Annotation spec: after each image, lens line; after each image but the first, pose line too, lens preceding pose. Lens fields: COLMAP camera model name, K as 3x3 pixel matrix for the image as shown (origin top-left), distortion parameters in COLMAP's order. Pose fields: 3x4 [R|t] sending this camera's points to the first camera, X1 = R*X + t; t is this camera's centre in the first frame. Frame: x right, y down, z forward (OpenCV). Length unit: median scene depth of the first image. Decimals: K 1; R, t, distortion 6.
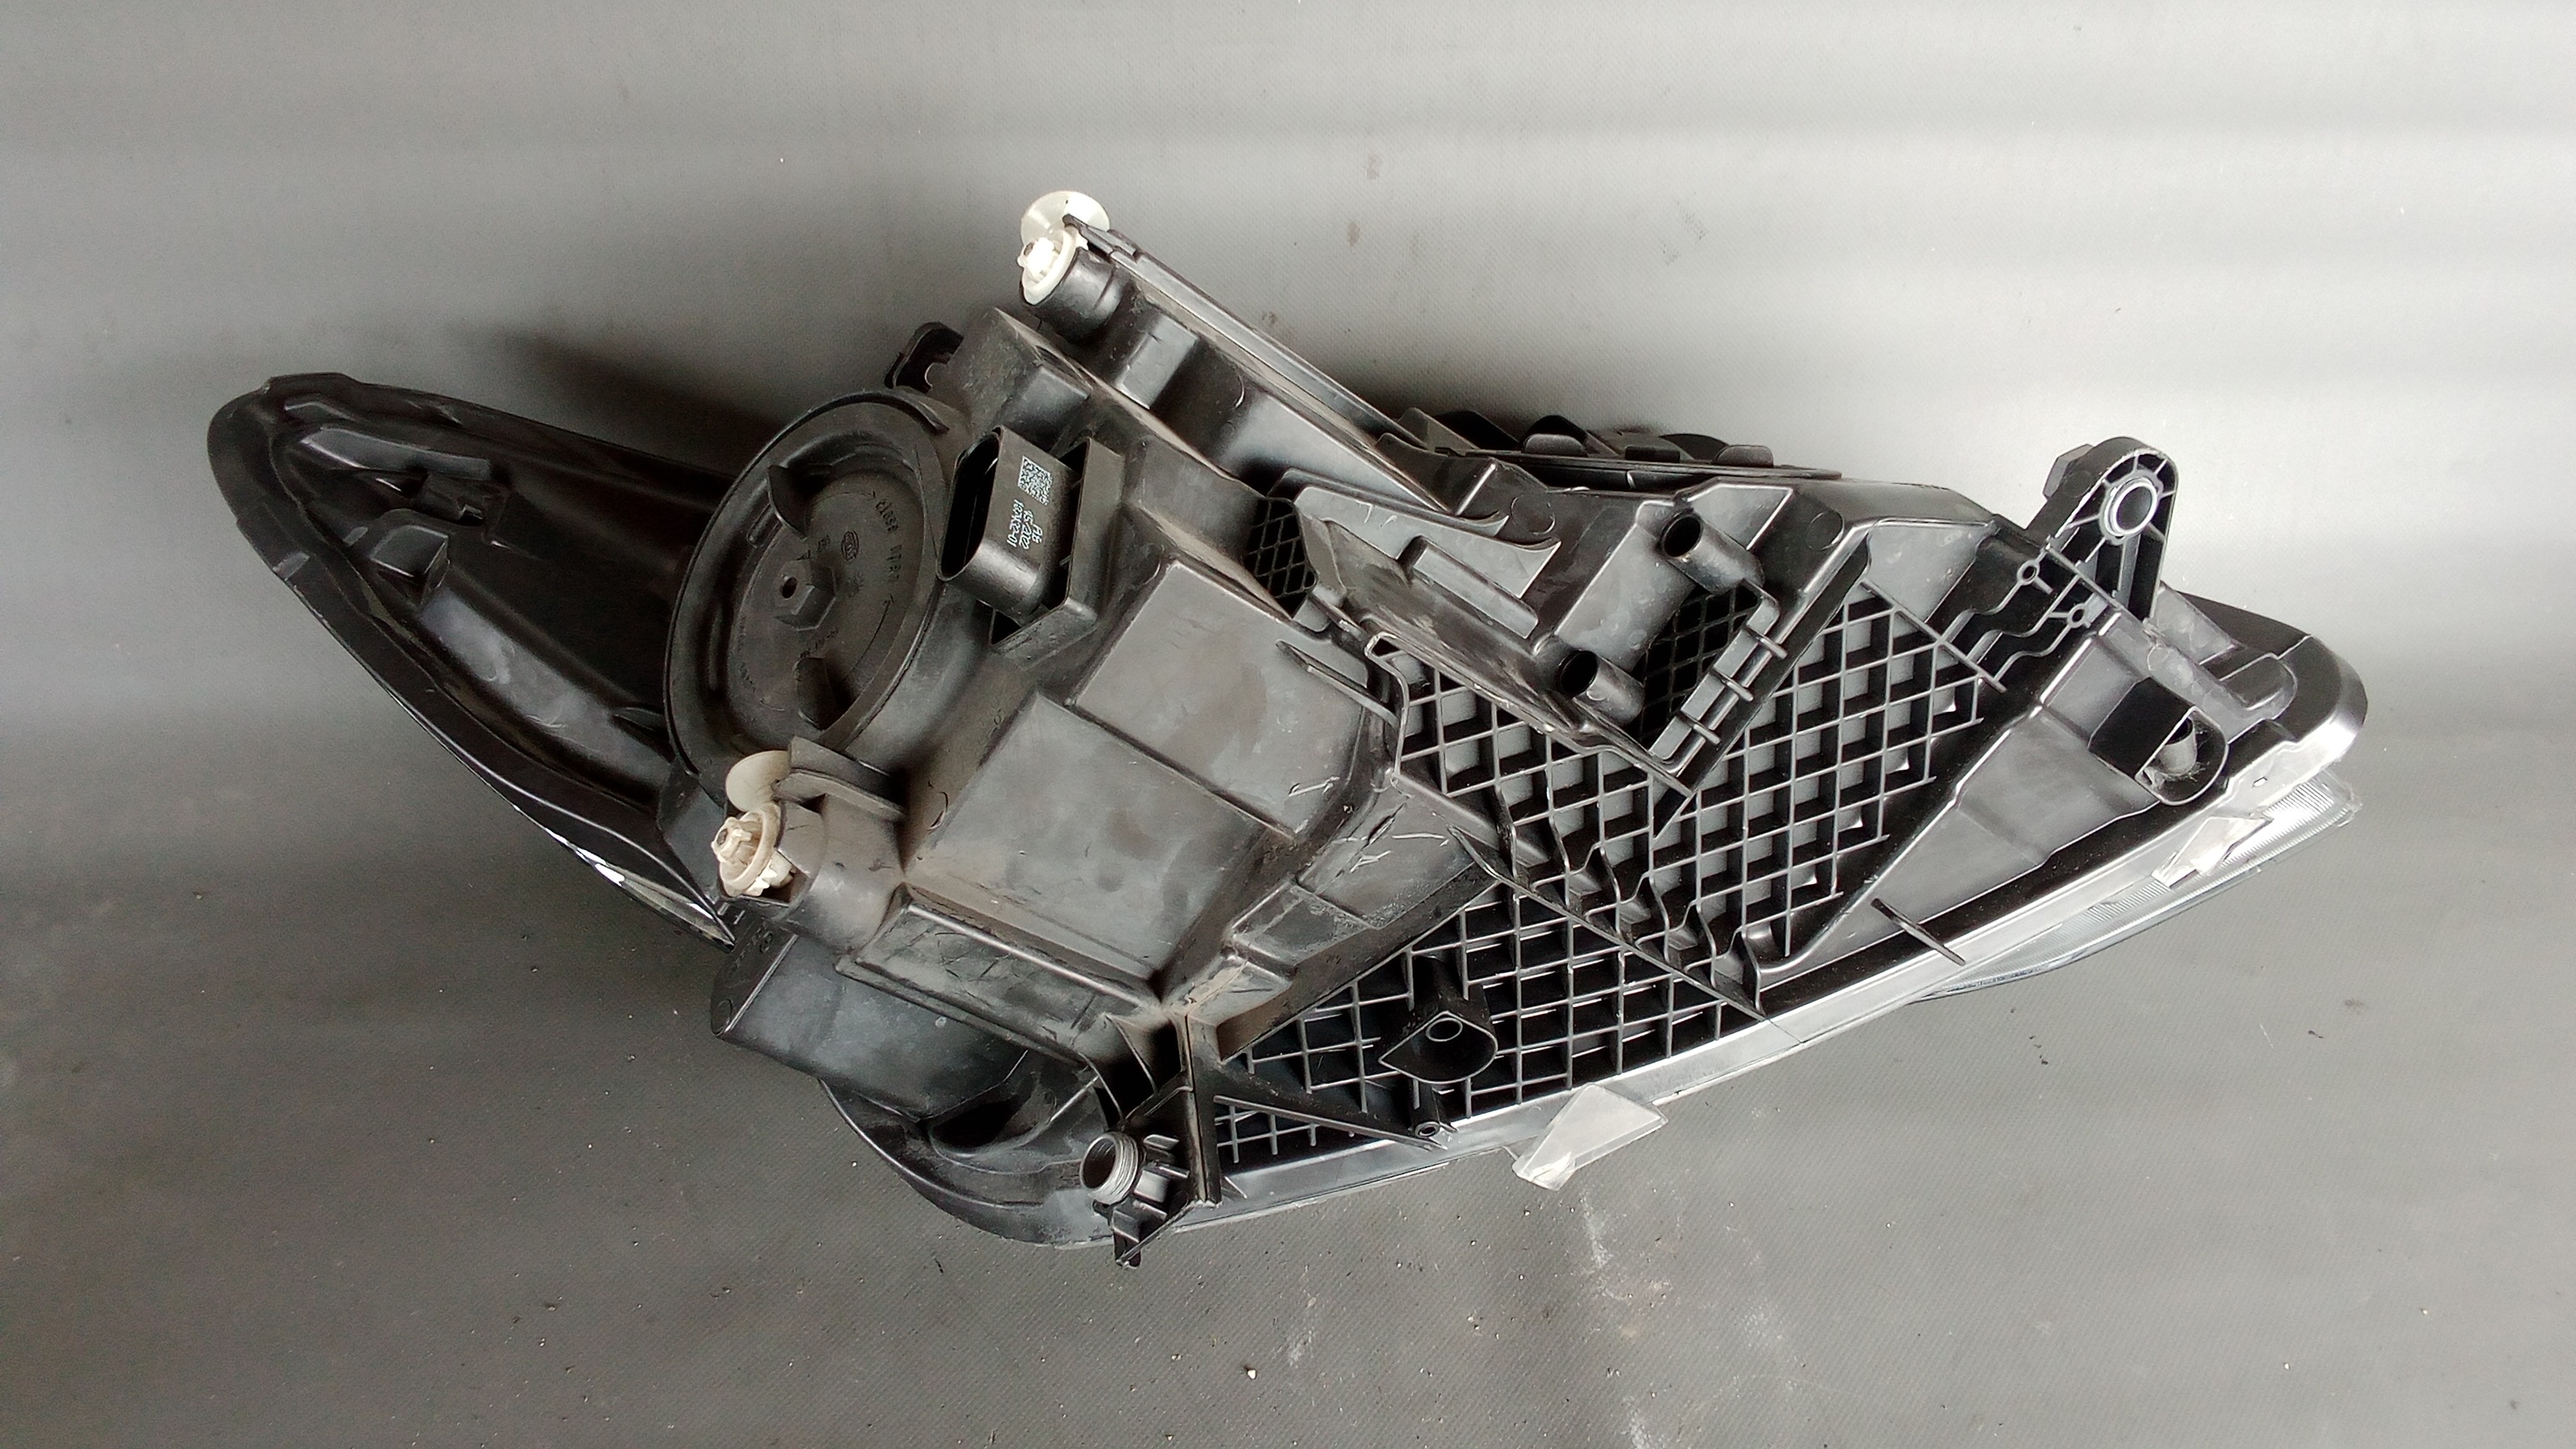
lens RADIAL K [[2023.5, 0, 1288.0], [0, 2023.5, 724.5], [0, 0, 1]] dist [0.013488, -0.002814]
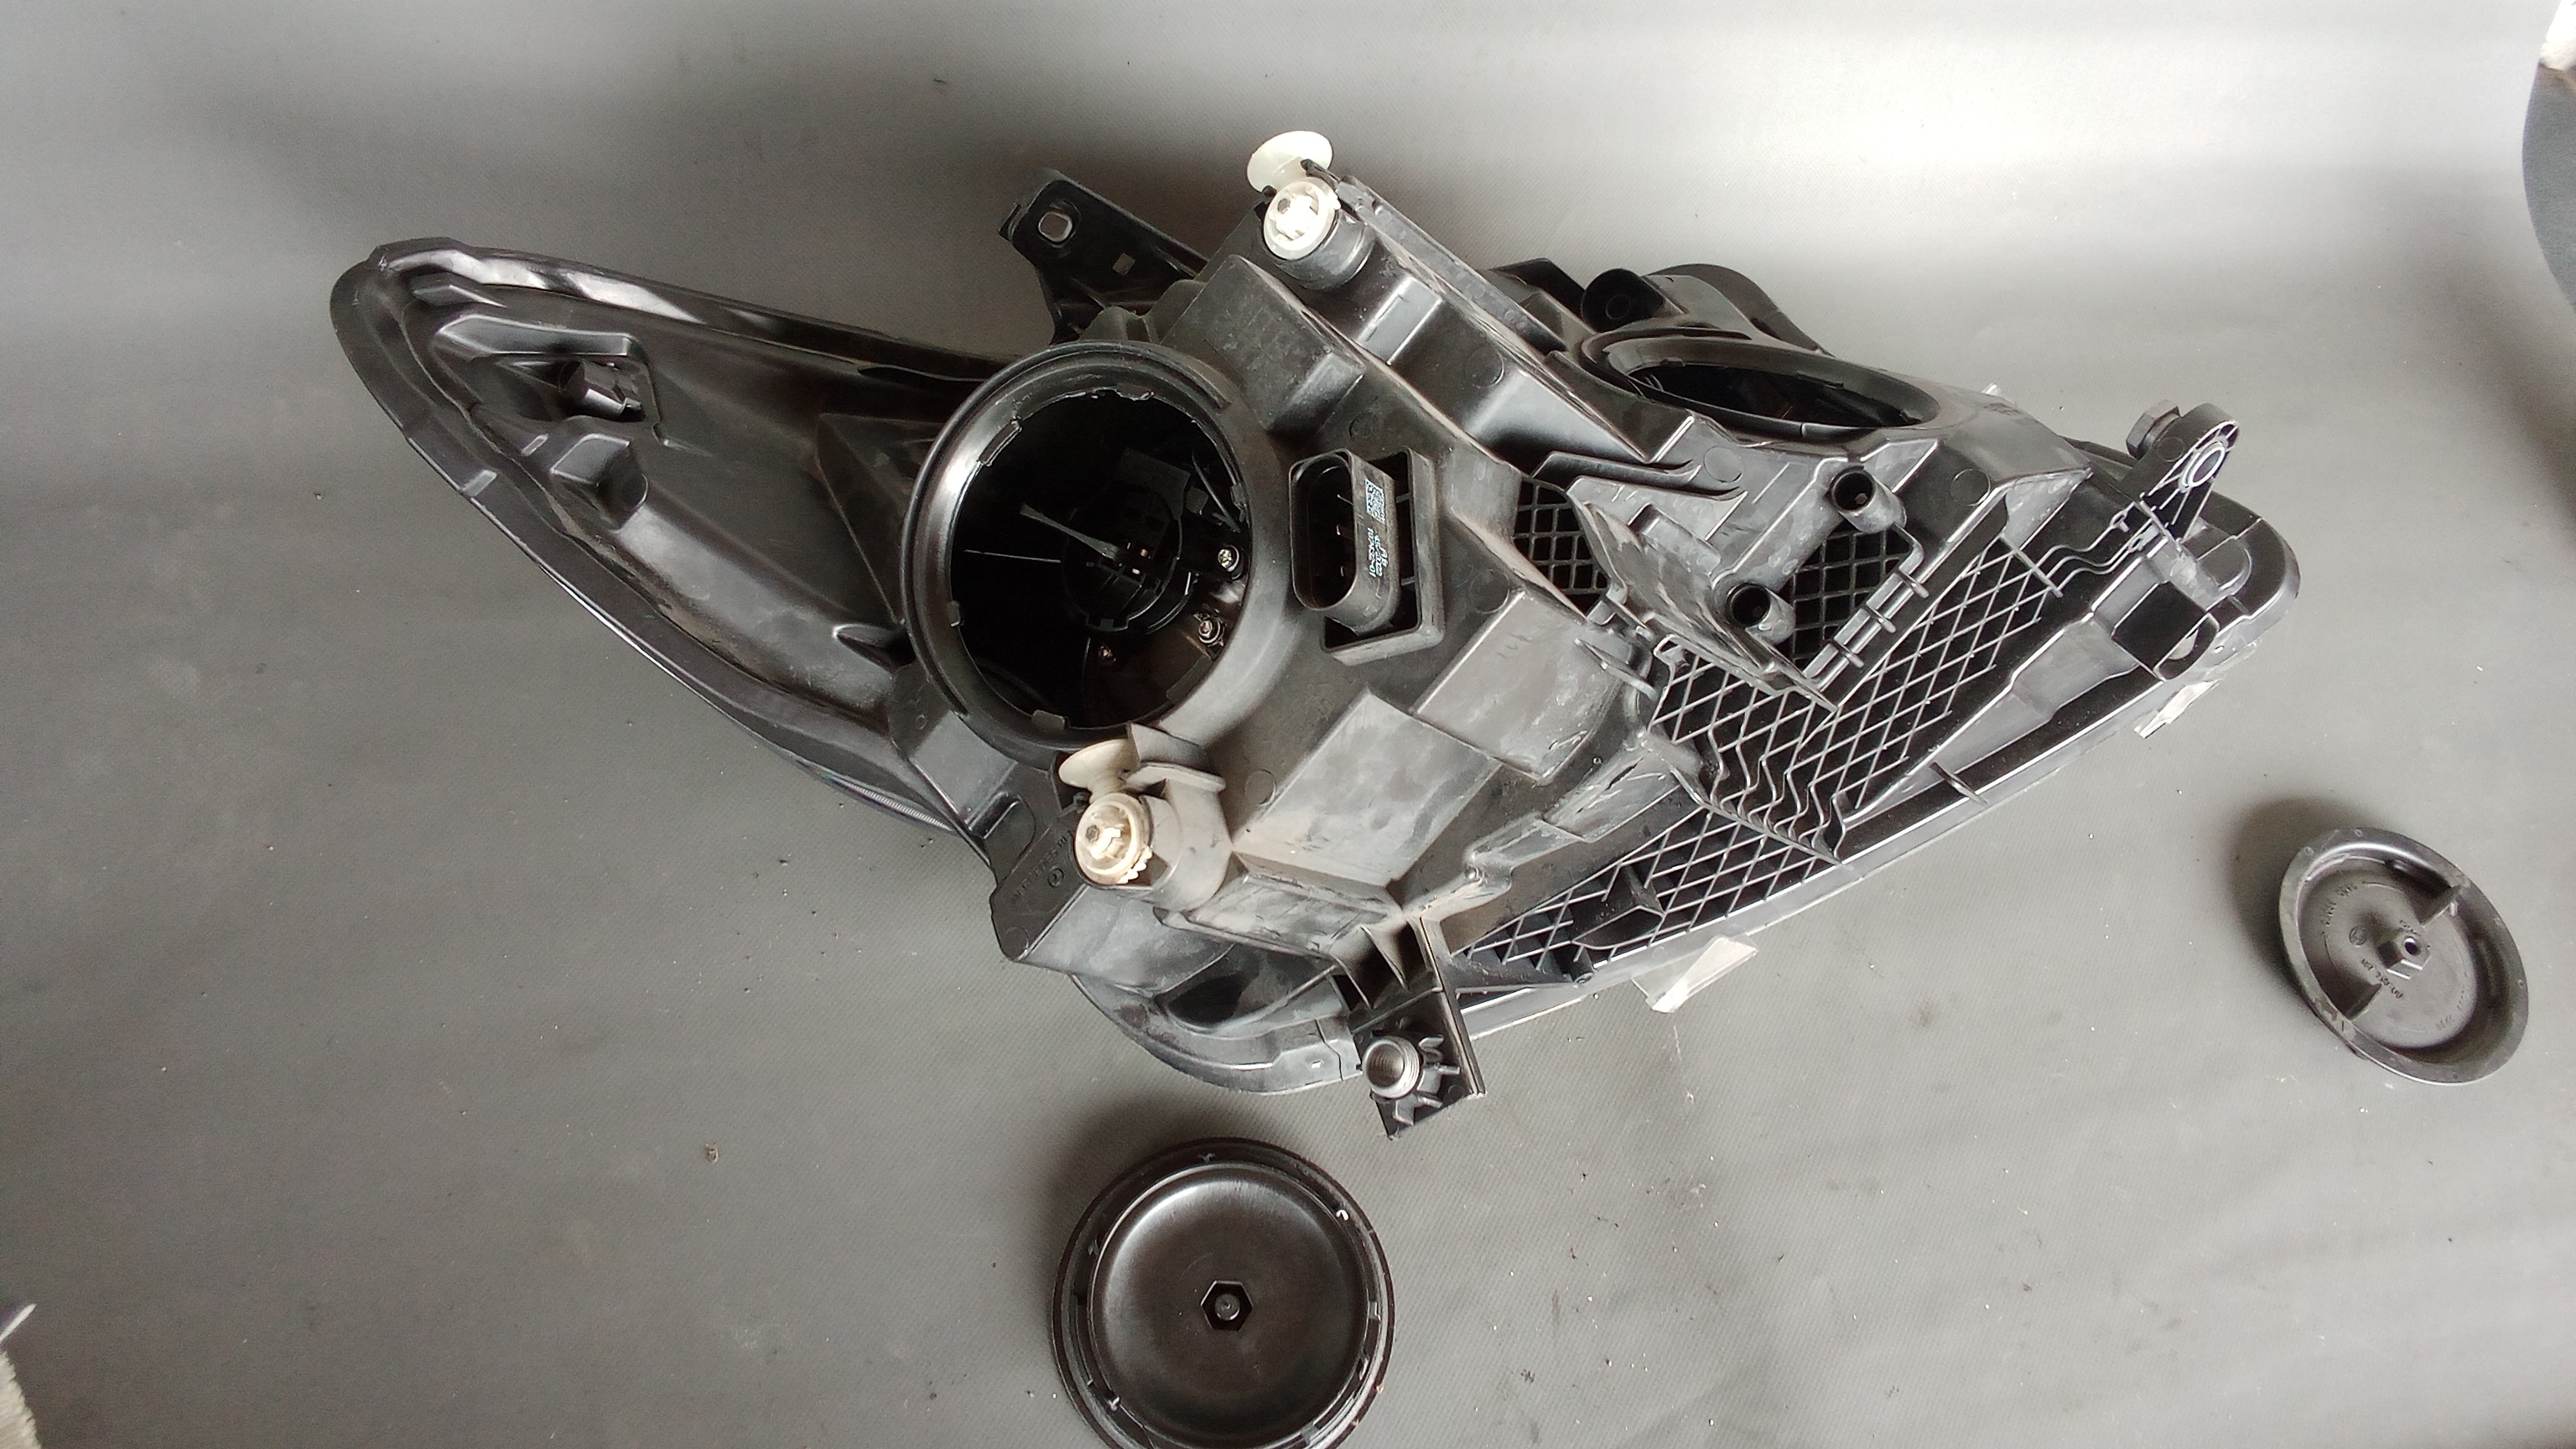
lens RADIAL K [[2024.2, 0, 1281.0], [0, 2024.2, 733.6], [0, 0, 1]] dist [-0.000577, -0.003932]
pose [[0.974428, -0.037036, 0.221625, -0.373928], [-0.025361, 0.961892, 0.272249, -0.263427], [-0.223262, -0.270908, 0.936356, -0.025002]]
